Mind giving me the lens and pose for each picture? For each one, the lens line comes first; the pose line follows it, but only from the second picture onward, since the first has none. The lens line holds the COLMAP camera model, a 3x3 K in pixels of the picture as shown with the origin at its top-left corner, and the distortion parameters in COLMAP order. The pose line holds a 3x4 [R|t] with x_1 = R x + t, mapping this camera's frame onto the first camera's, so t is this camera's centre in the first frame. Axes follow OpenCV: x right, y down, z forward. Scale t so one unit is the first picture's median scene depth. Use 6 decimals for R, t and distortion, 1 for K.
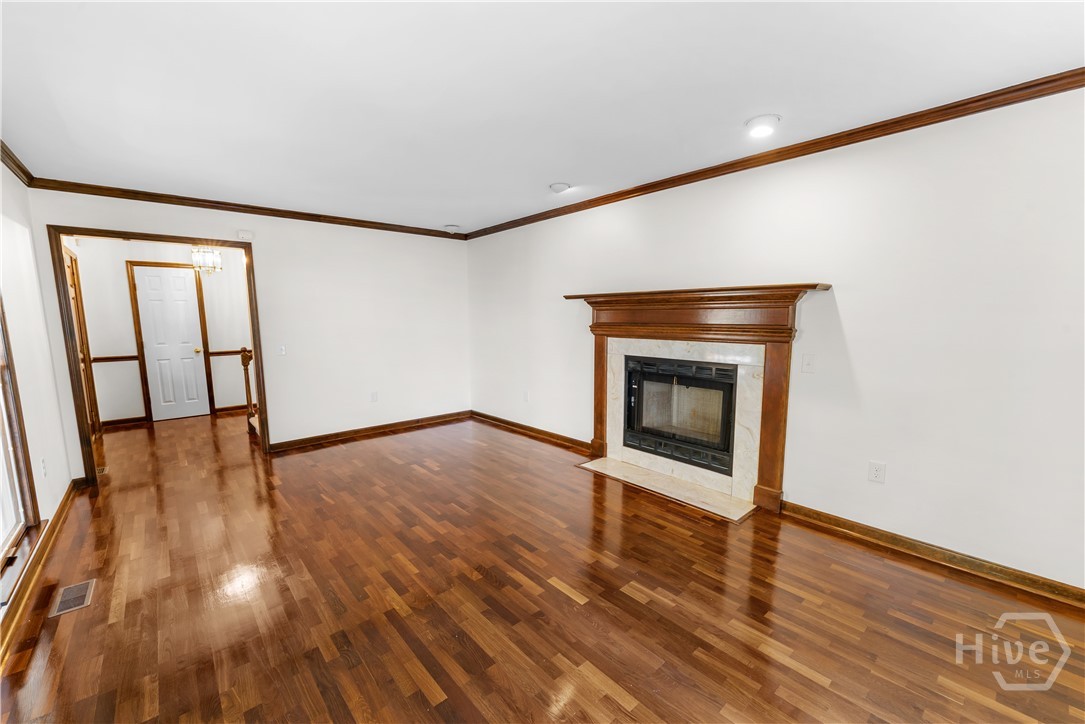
lens RADIAL K [[433.8, 0, 542.7], [0, 433.8, 372.4], [0, 0, 1]] dist [-0.000466, -0.000073]
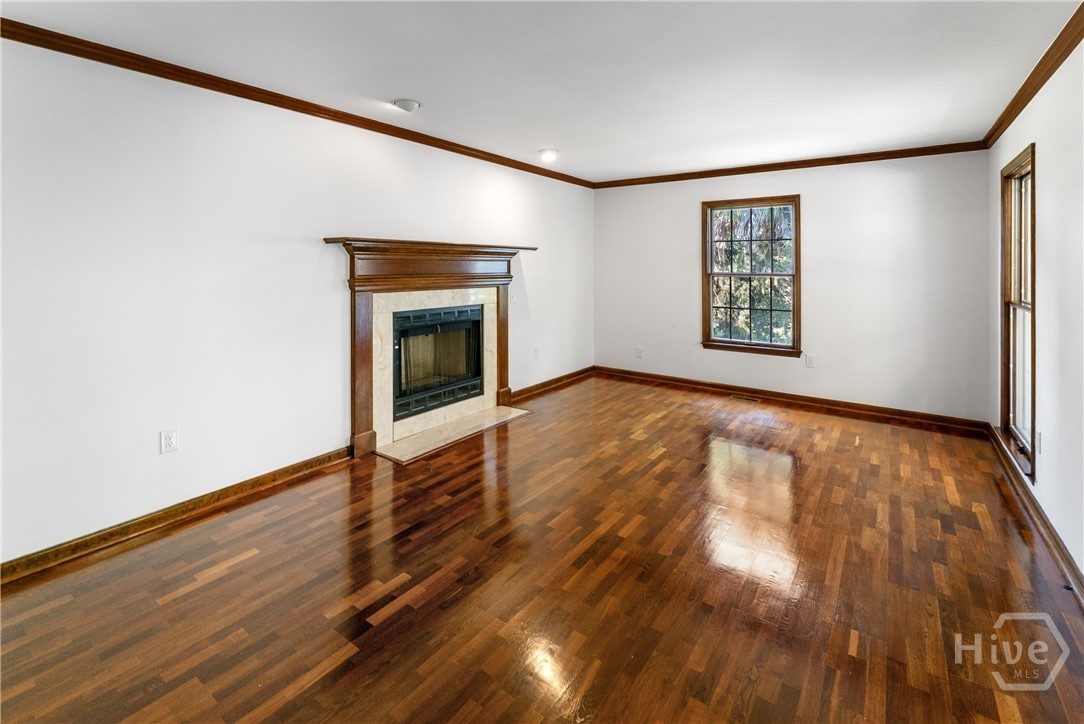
lens RADIAL K [[475.4, 0, 543.7], [0, 475.4, 268.9], [0, 0, 1]] dist [0.000180, -0.000139]
pose [[-0.212615, 0.000122, 0.977136, -0.864516], [0.131728, 0.990875, 0.028539, -0.122933], [-0.968216, 0.134784, -0.210691, 0.990929]]
